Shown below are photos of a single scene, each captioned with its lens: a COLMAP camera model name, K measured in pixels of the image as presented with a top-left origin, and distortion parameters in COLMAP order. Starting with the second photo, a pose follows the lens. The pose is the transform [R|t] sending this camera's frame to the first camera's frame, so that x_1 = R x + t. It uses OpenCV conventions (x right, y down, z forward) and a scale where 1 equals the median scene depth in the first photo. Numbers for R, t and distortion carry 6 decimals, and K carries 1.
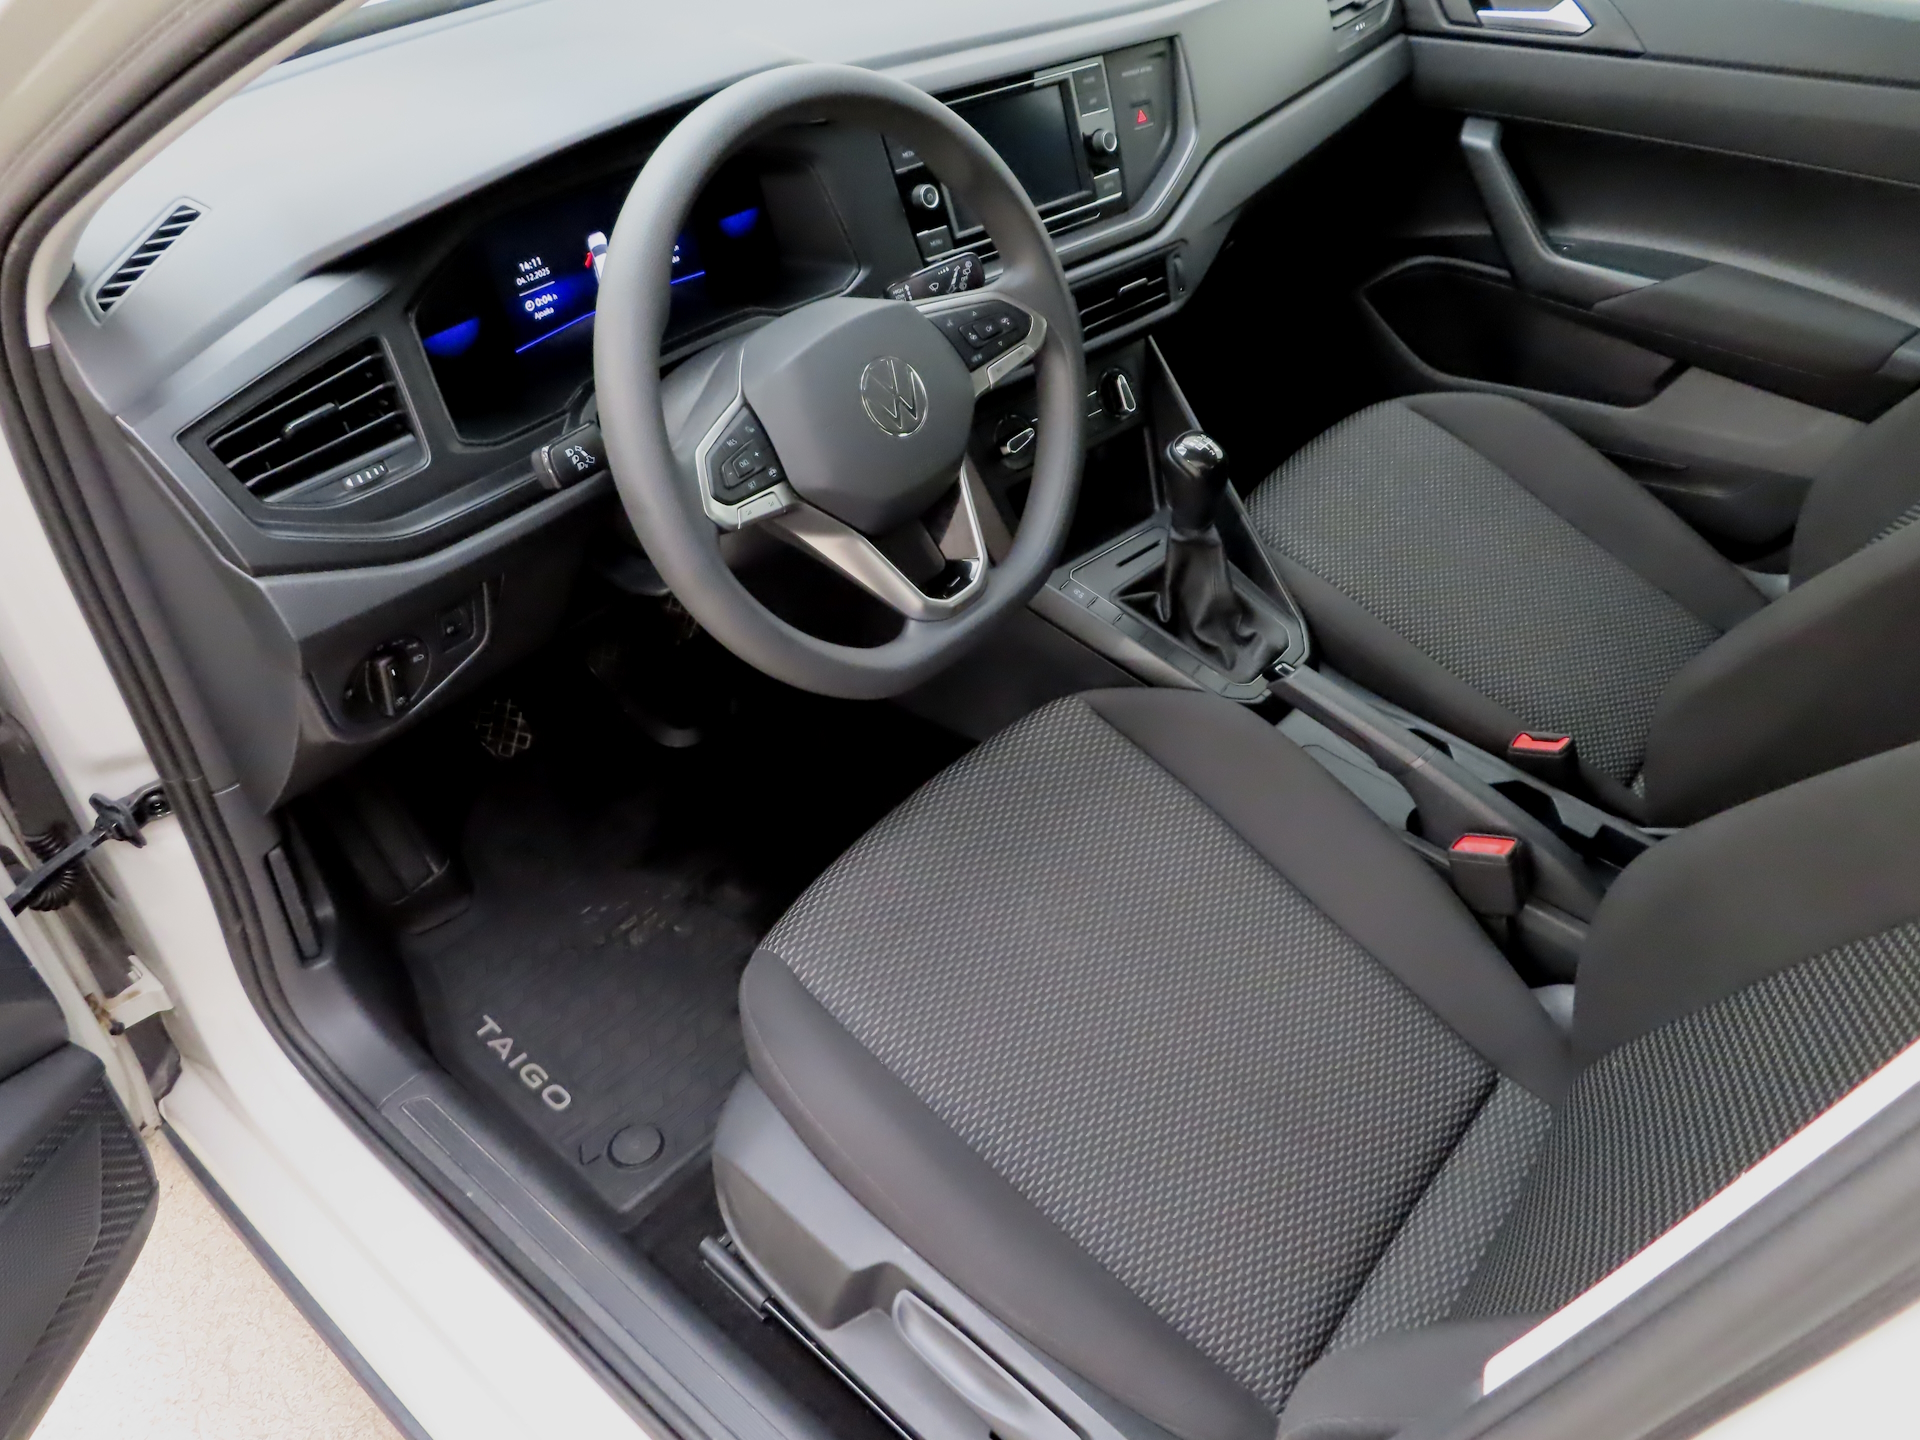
lens RADIAL K [[1397.4, 0, 960.0], [0, 1397.4, 720.0], [0, 0, 1]] dist [-0.006561, -0.003058]
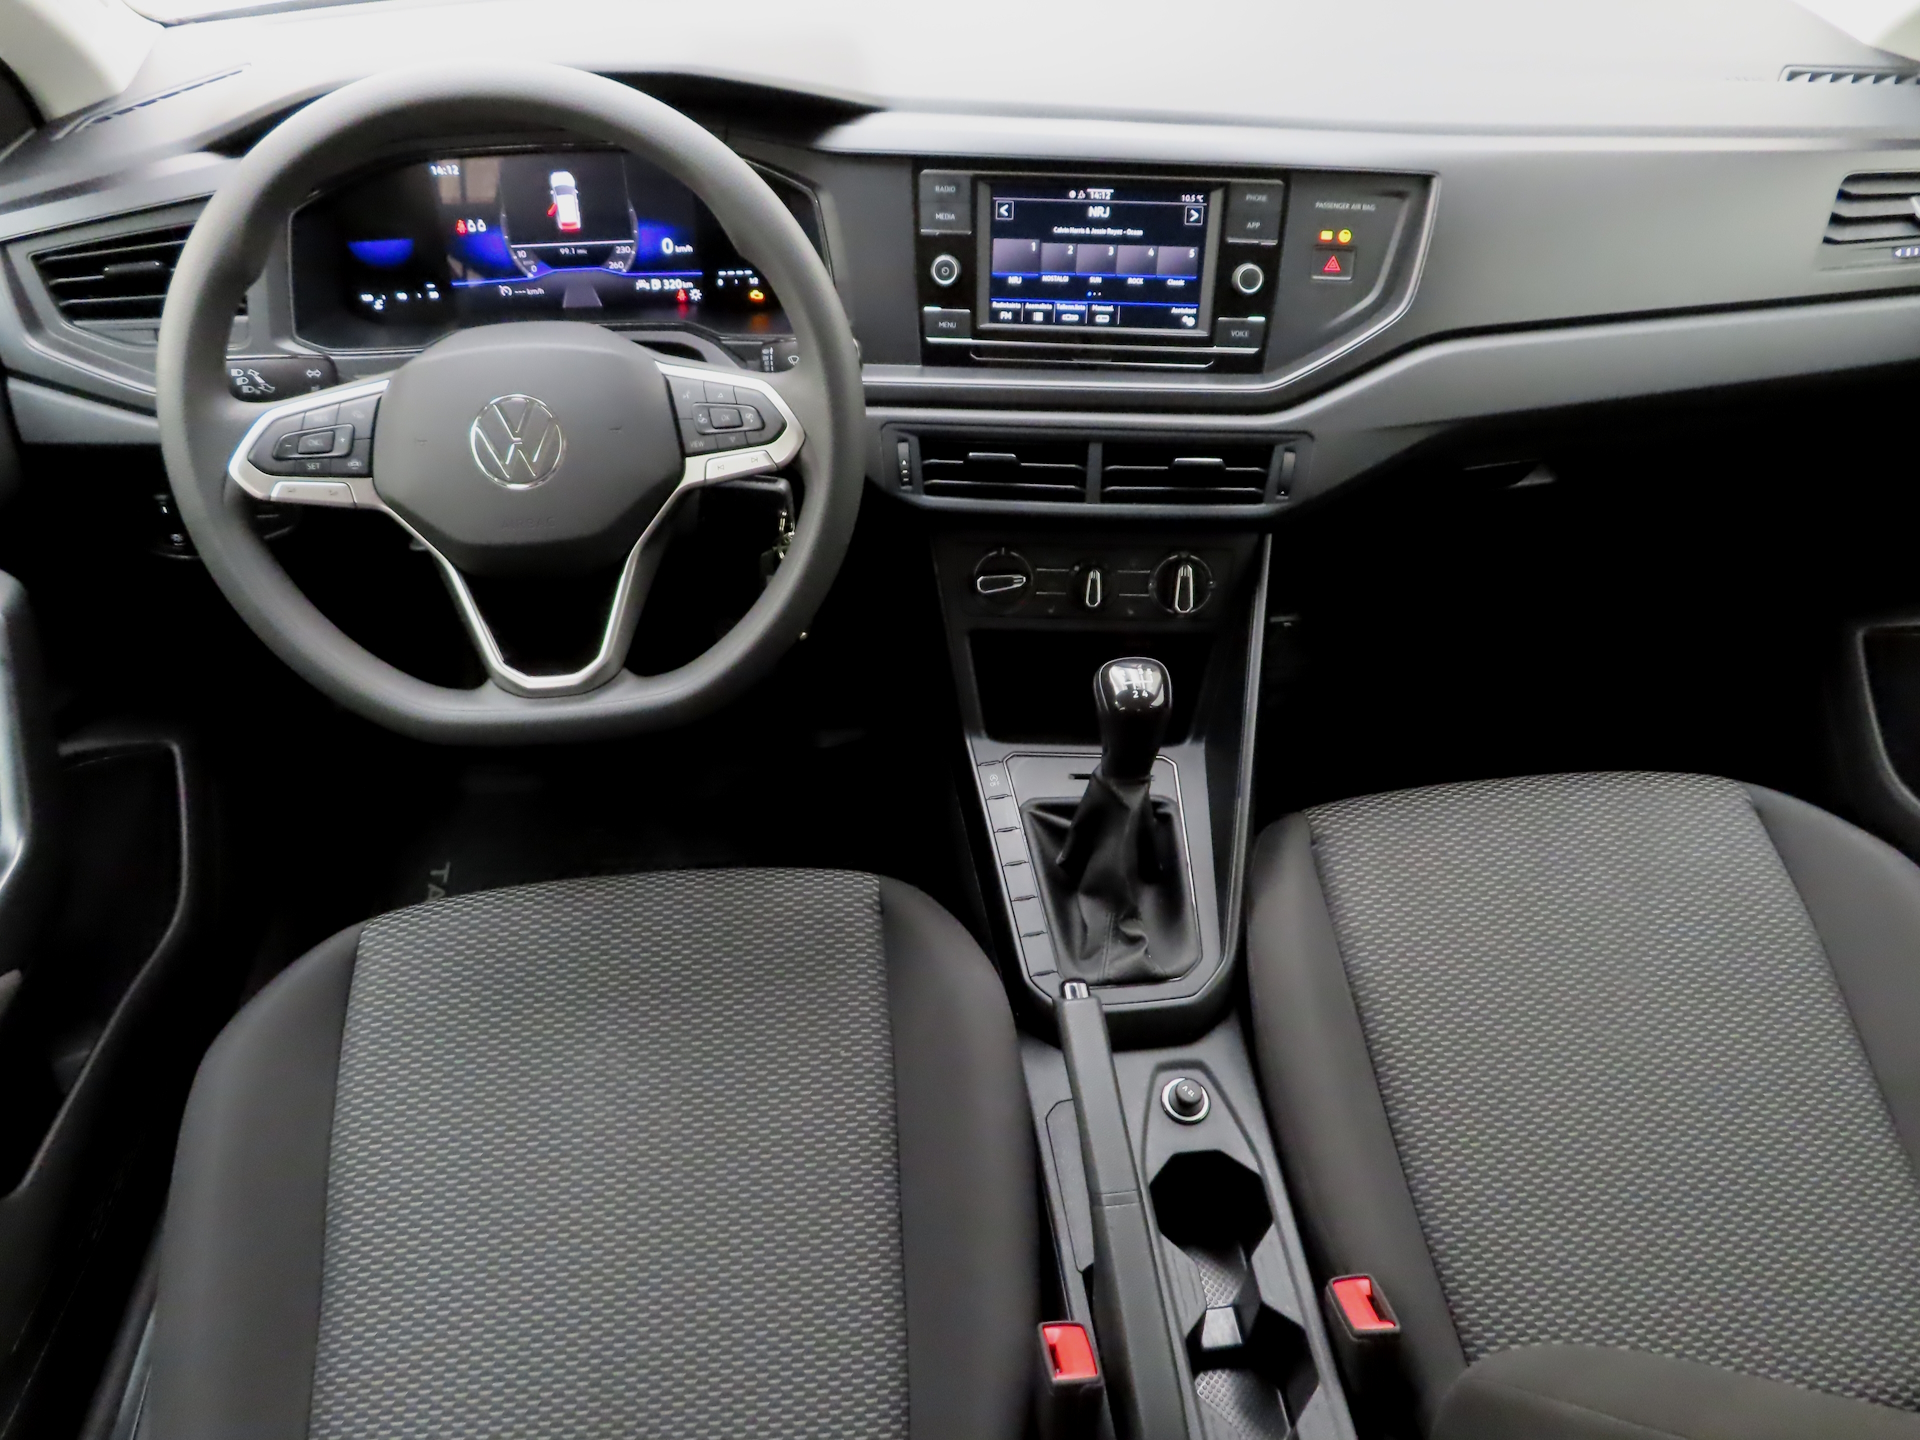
lens RADIAL K [[1397.4, 0, 960.0], [0, 1397.4, 720.0], [0, 0, 1]] dist [-0.006561, -0.003058]
pose [[0.720942, 0.456070, -0.521768, 0.516542], [-0.455993, 0.879156, 0.138399, -0.242021], [0.521836, 0.138145, 0.841786, 0.313169]]
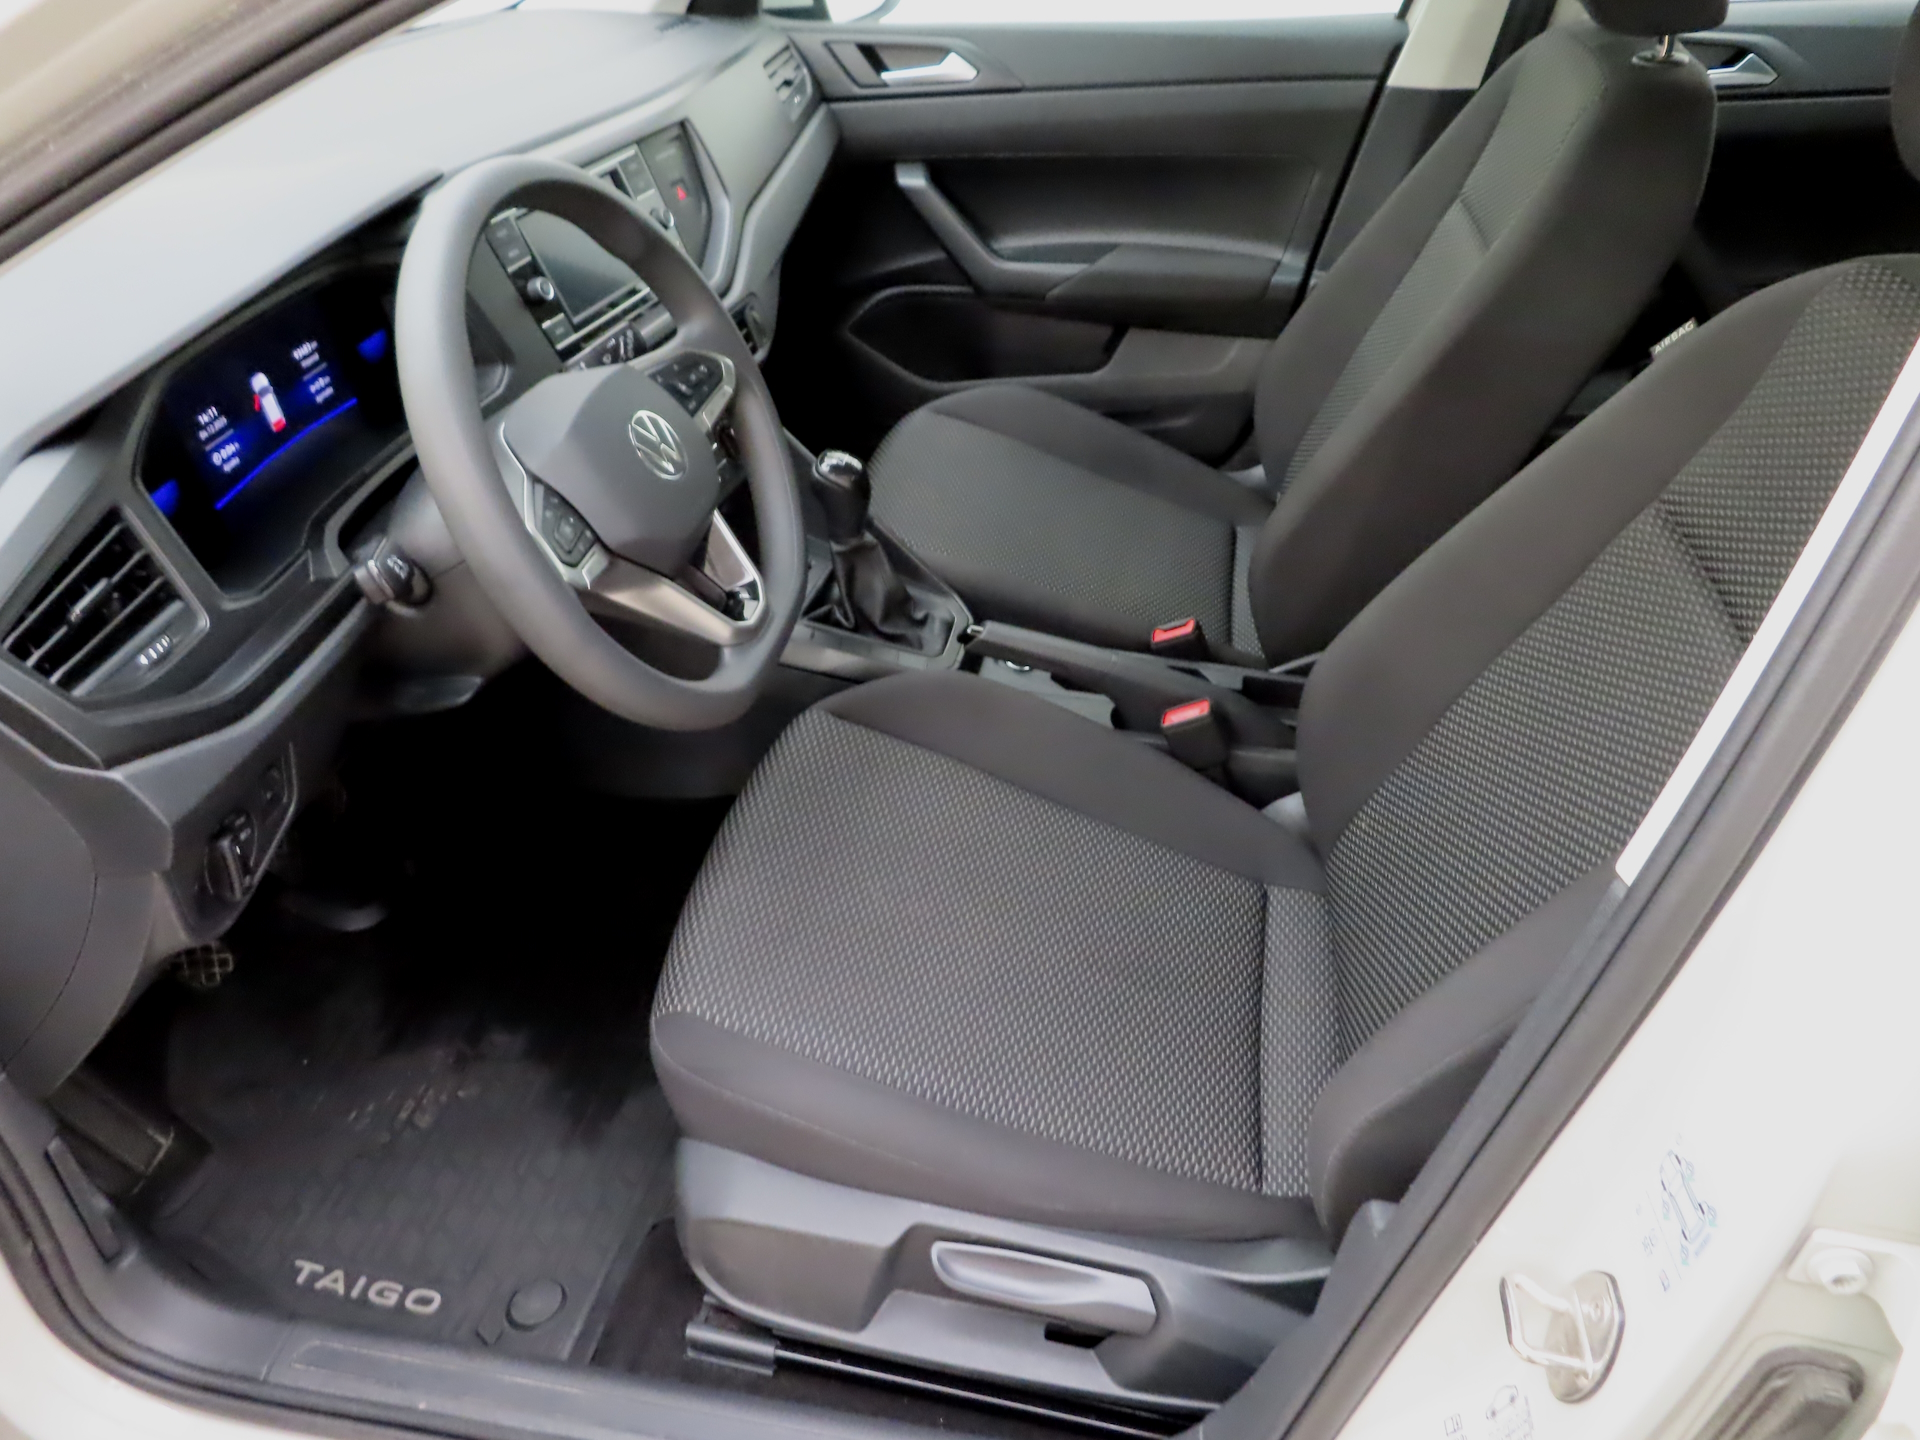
lens RADIAL K [[1397.4, 0, 960.0], [0, 1397.4, 720.0], [0, 0, 1]] dist [-0.006561, -0.003058]
pose [[0.868511, -0.303178, 0.392136, -0.242196], [0.332646, 0.943021, -0.007659, 0.037219], [-0.367470, 0.137095, 0.919875, -0.025759]]
